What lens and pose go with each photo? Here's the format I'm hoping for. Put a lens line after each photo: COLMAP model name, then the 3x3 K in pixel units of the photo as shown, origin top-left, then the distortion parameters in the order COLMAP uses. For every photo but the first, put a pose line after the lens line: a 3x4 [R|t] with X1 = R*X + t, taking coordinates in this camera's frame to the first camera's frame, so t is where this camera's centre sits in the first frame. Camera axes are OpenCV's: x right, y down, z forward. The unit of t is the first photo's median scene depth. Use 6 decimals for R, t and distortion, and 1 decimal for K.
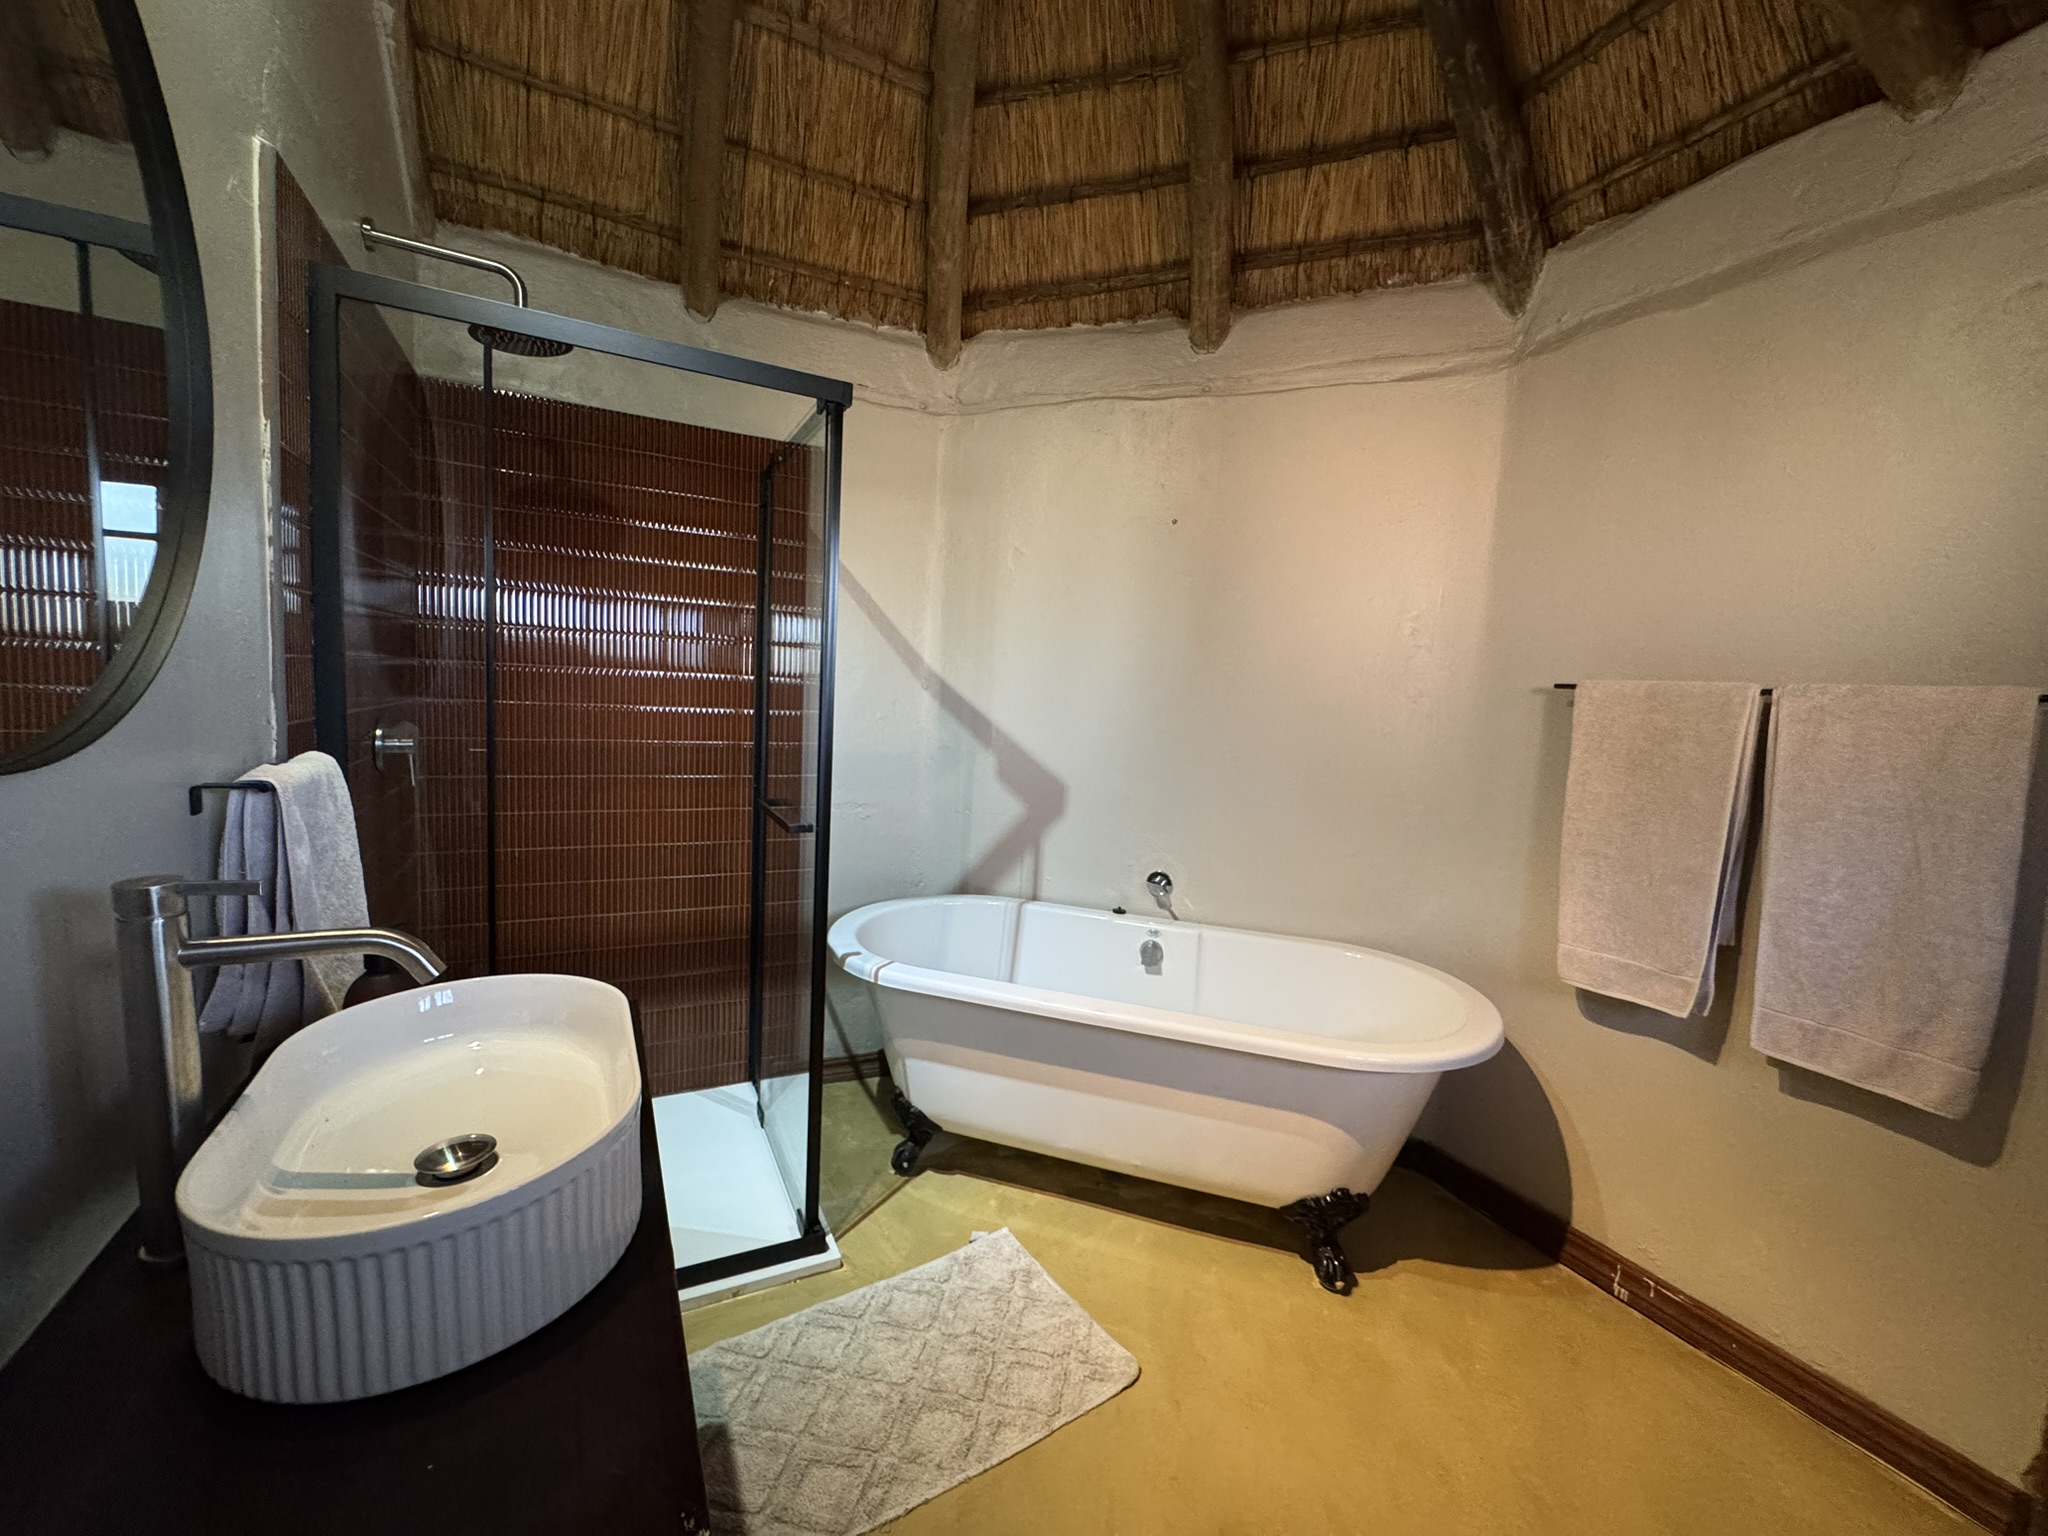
lens RADIAL K [[821.4, 0, 1023.5], [0, 821.4, 766.3], [0, 0, 1]] dist [-0.002774, 0.000230]
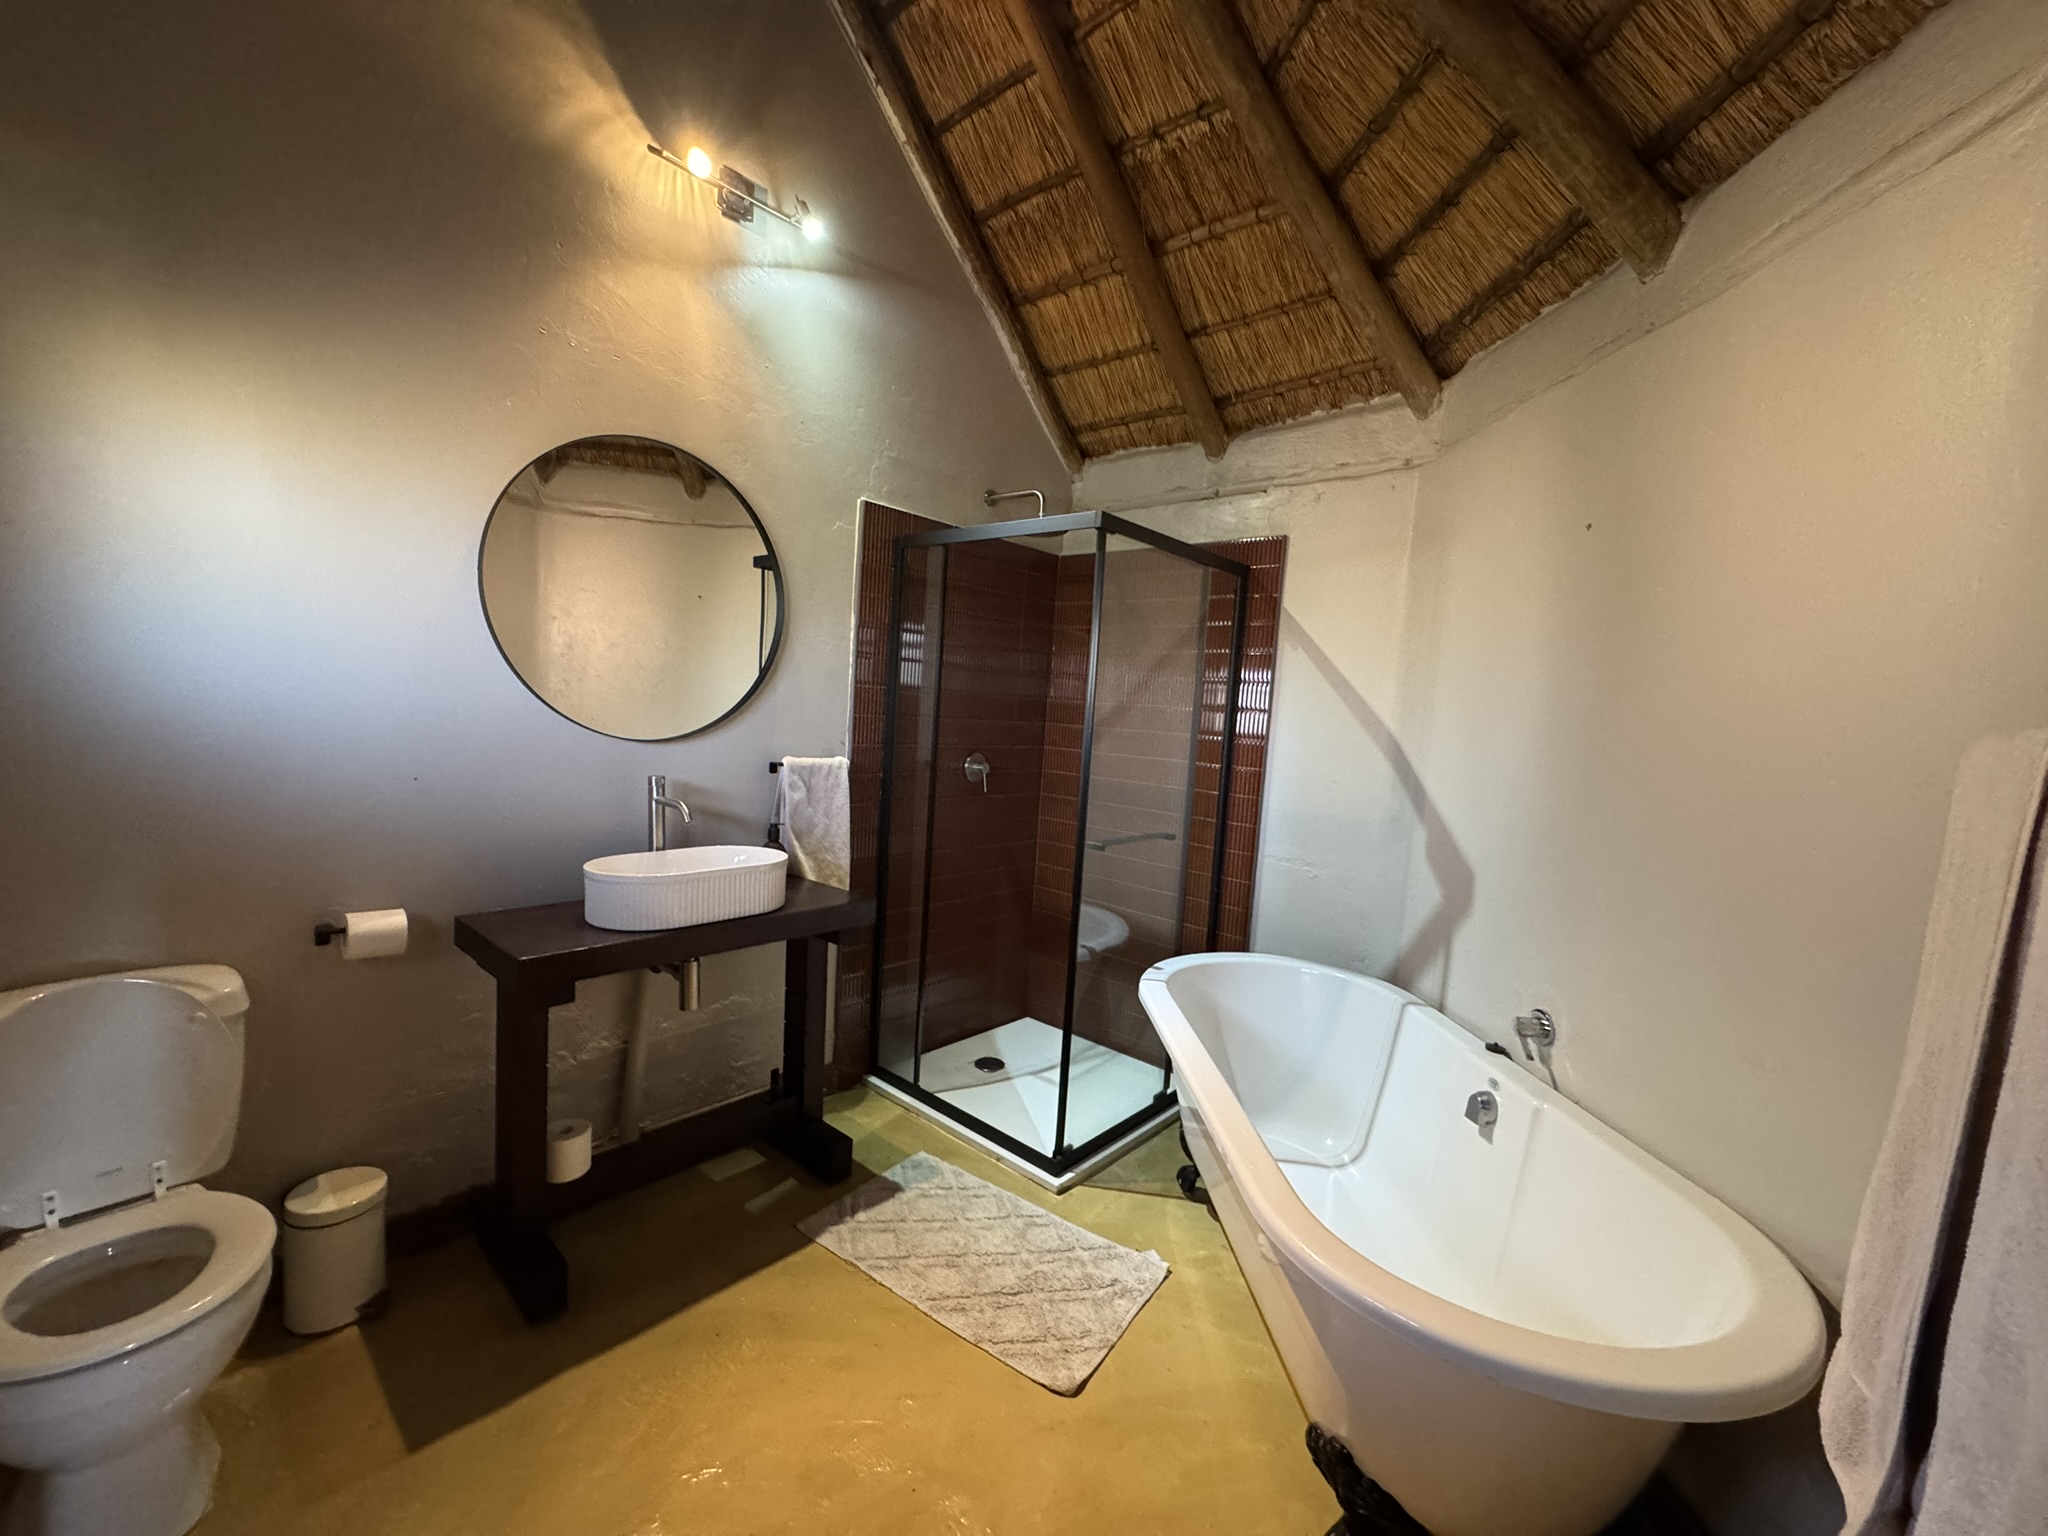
lens RADIAL K [[821.4, 0, 1023.5], [0, 821.4, 766.3], [0, 0, 1]] dist [-0.002774, 0.000230]
pose [[0.364748, 0.035674, -0.930423, 0.724949], [-0.133990, 0.990876, -0.014536, -0.012471], [0.921415, 0.129969, 0.366200, 0.324249]]
